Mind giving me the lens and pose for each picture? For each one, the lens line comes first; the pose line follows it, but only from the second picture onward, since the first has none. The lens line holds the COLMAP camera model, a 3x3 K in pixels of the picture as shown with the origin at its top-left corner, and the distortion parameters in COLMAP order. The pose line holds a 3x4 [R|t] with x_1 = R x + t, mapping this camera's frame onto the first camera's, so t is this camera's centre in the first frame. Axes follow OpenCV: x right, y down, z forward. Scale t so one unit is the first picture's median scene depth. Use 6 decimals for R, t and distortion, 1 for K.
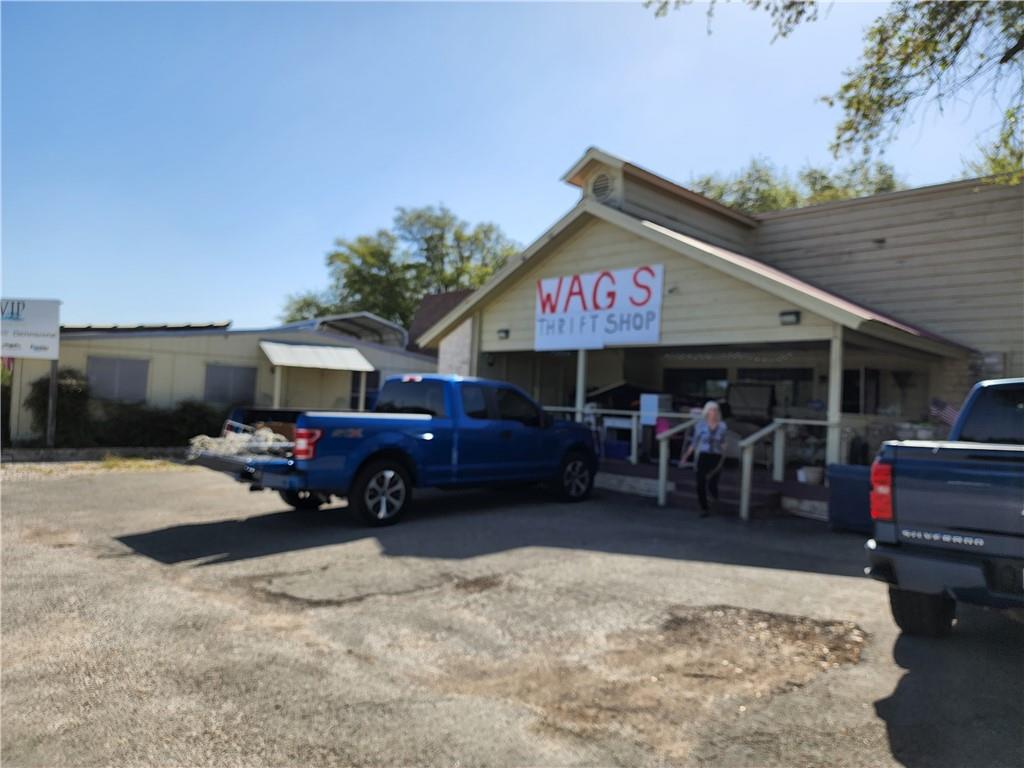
lens RADIAL K [[692.4, 0, 525.5], [0, 692.4, 381.6], [0, 0, 1]] dist [0.074979, -0.001780]
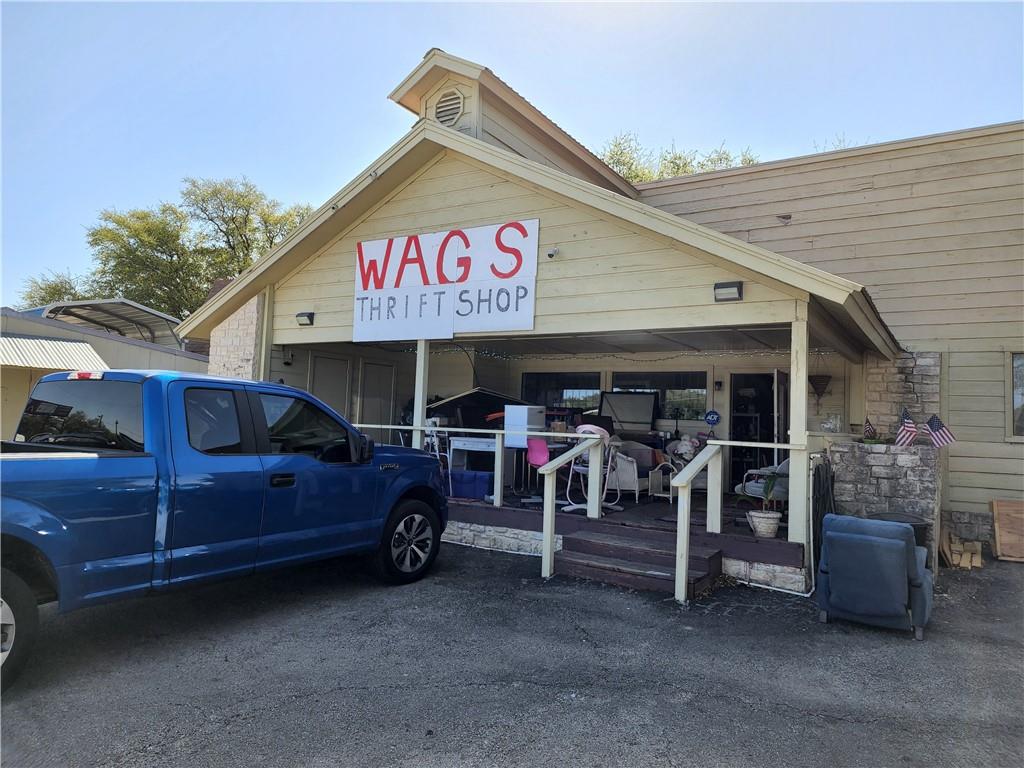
lens RADIAL K [[692.4, 0, 525.5], [0, 692.4, 381.6], [0, 0, 1]] dist [0.074979, -0.001780]
pose [[0.971722, 0.004672, 0.236081, 0.018834], [-0.000514, 0.999844, -0.017671, 0.006560], [-0.236127, 0.017050, 0.971573, 0.299839]]
